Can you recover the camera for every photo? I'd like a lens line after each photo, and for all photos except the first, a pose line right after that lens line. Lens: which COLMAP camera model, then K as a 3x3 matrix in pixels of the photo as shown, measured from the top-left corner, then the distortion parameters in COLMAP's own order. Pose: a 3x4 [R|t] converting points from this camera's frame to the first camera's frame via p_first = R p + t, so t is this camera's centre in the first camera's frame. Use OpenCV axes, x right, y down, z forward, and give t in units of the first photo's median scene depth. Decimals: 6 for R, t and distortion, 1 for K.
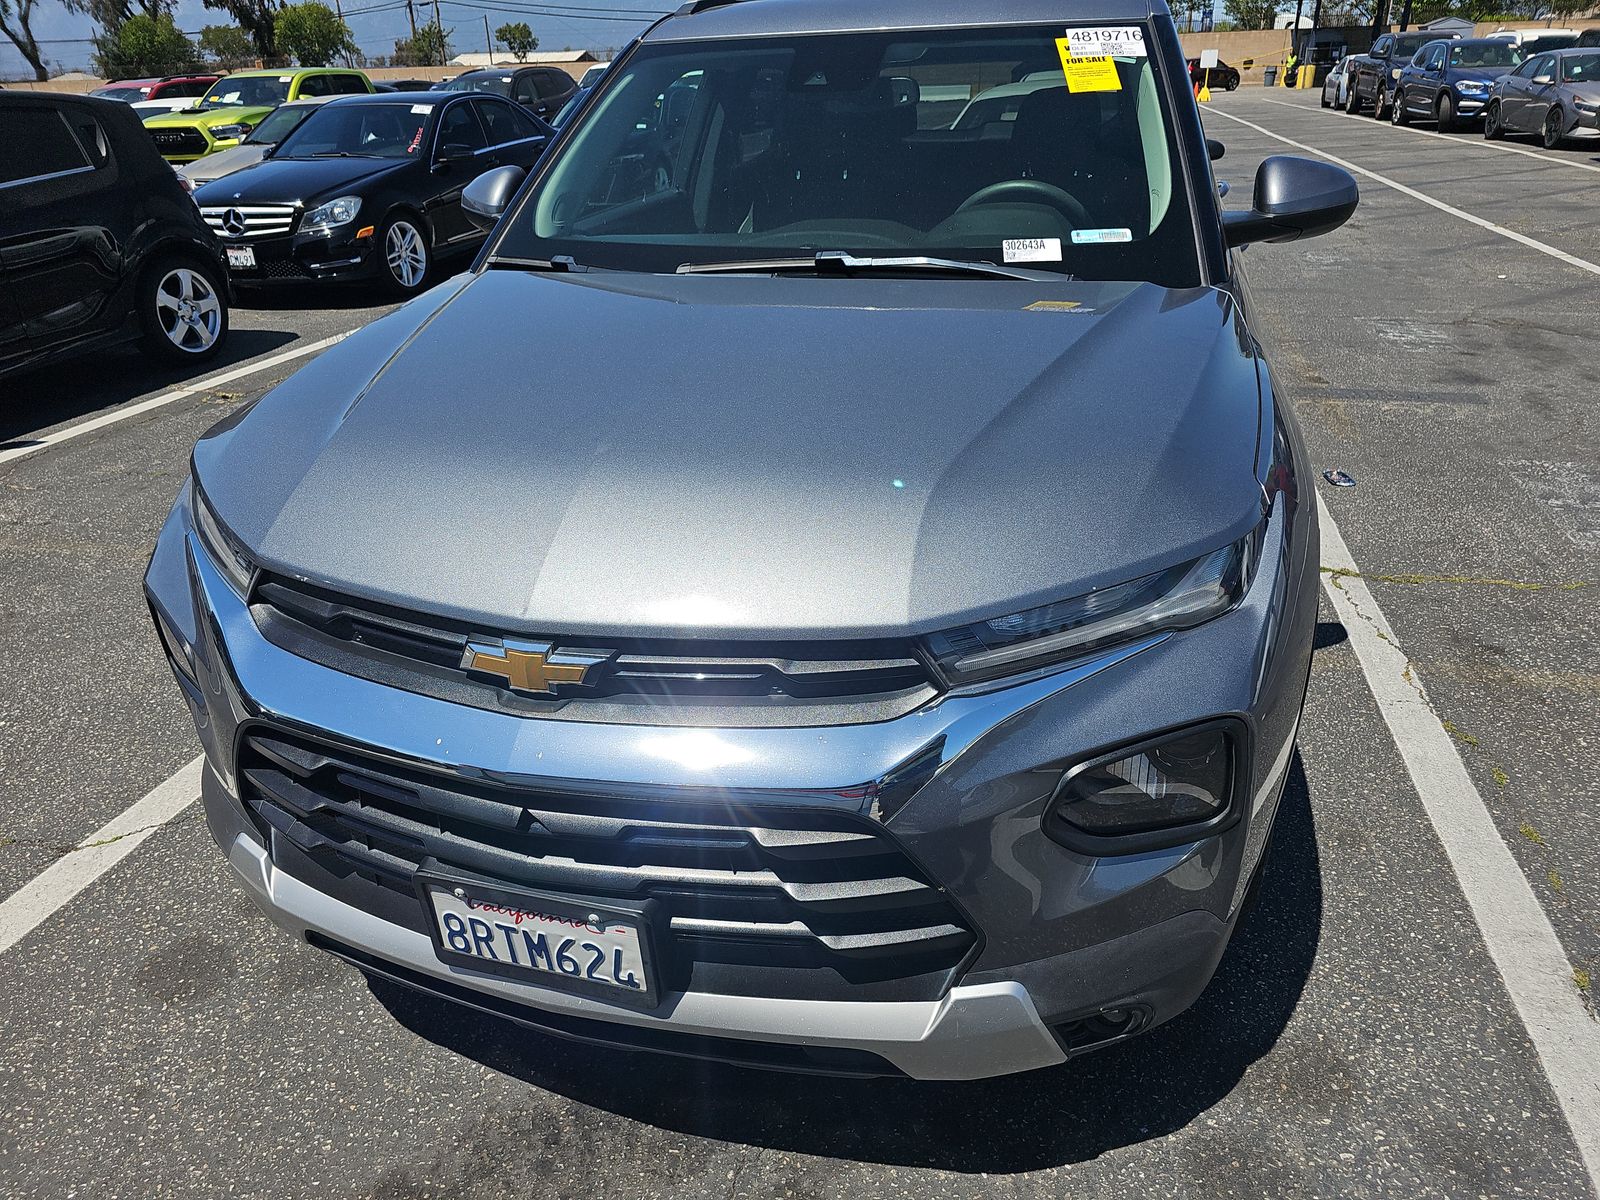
lens RADIAL K [[1051.5, 0, 806.3], [0, 1051.5, 596.5], [0, 0, 1]] dist [0.028779, -0.022734]
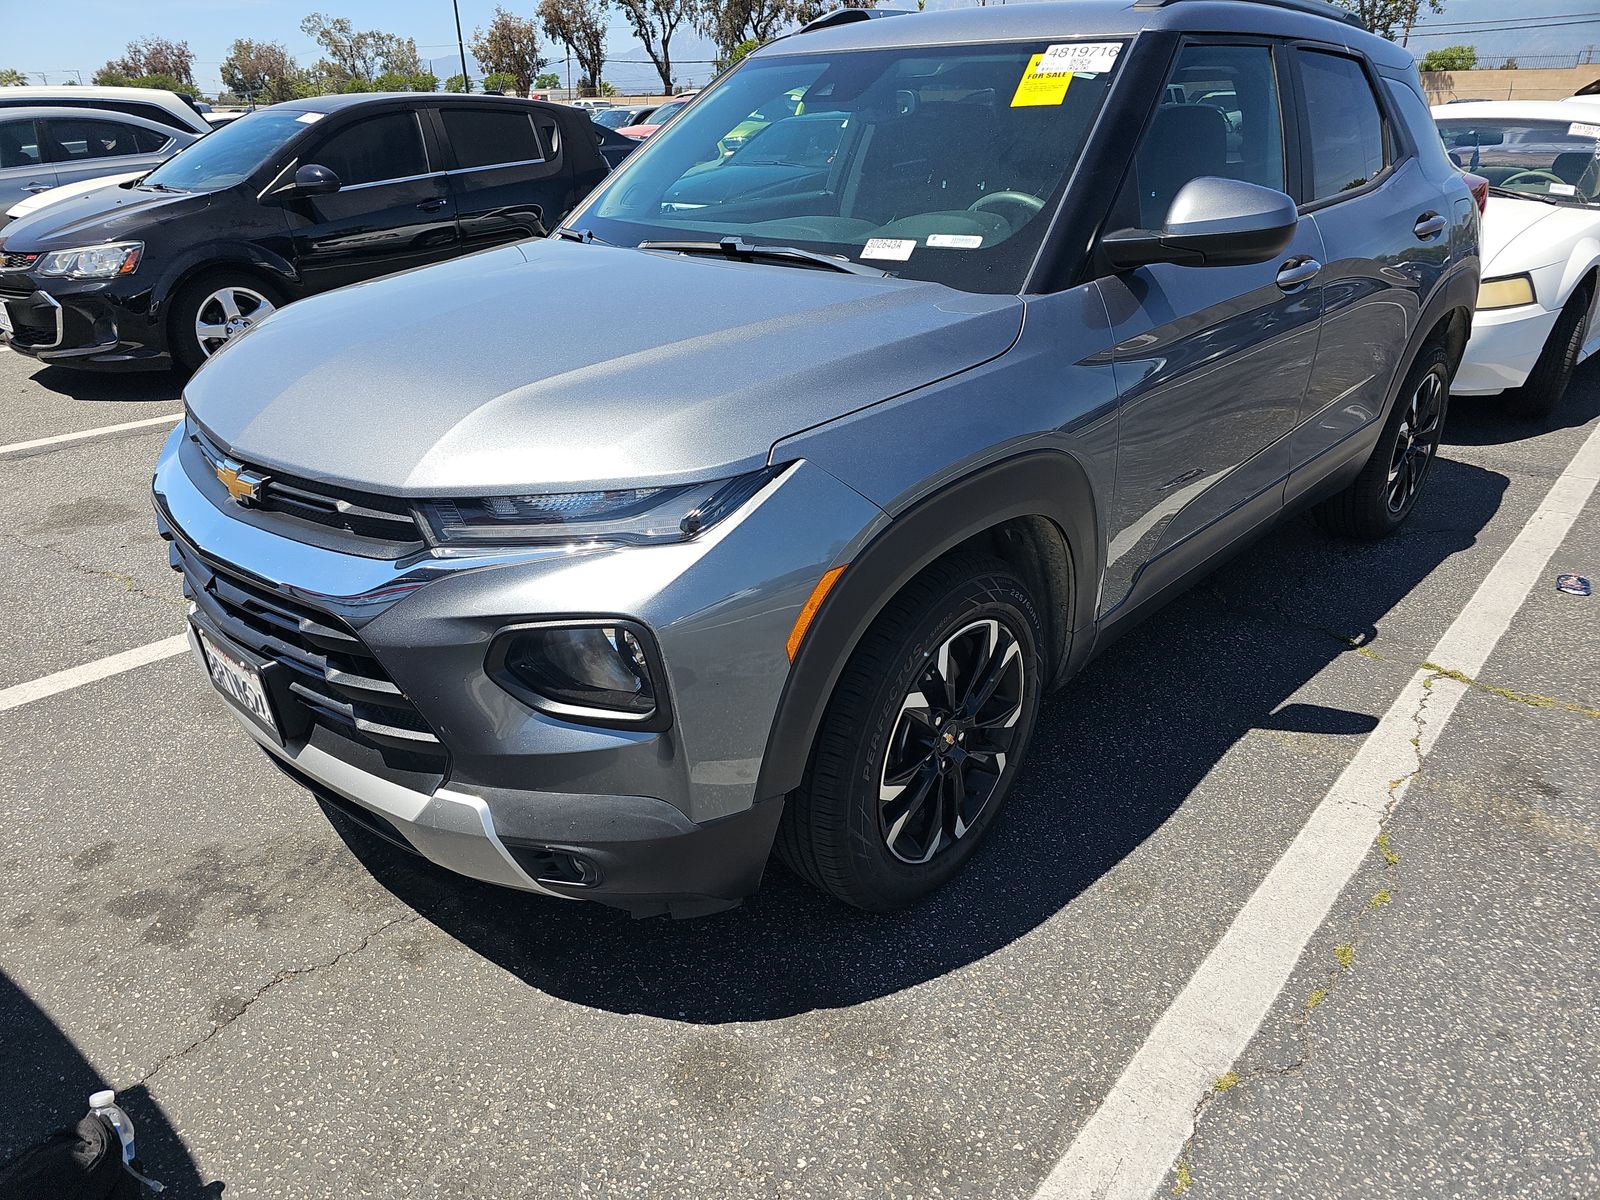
lens RADIAL K [[1051.5, 0, 792.3], [0, 1051.5, 599.1], [0, 0, 1]] dist [0.028779, -0.022734]
pose [[0.887424, 0.210349, -0.410162, 0.593162], [-0.215802, 0.975860, 0.033555, 0.006235], [0.407319, 0.058736, 0.911395, -0.003125]]
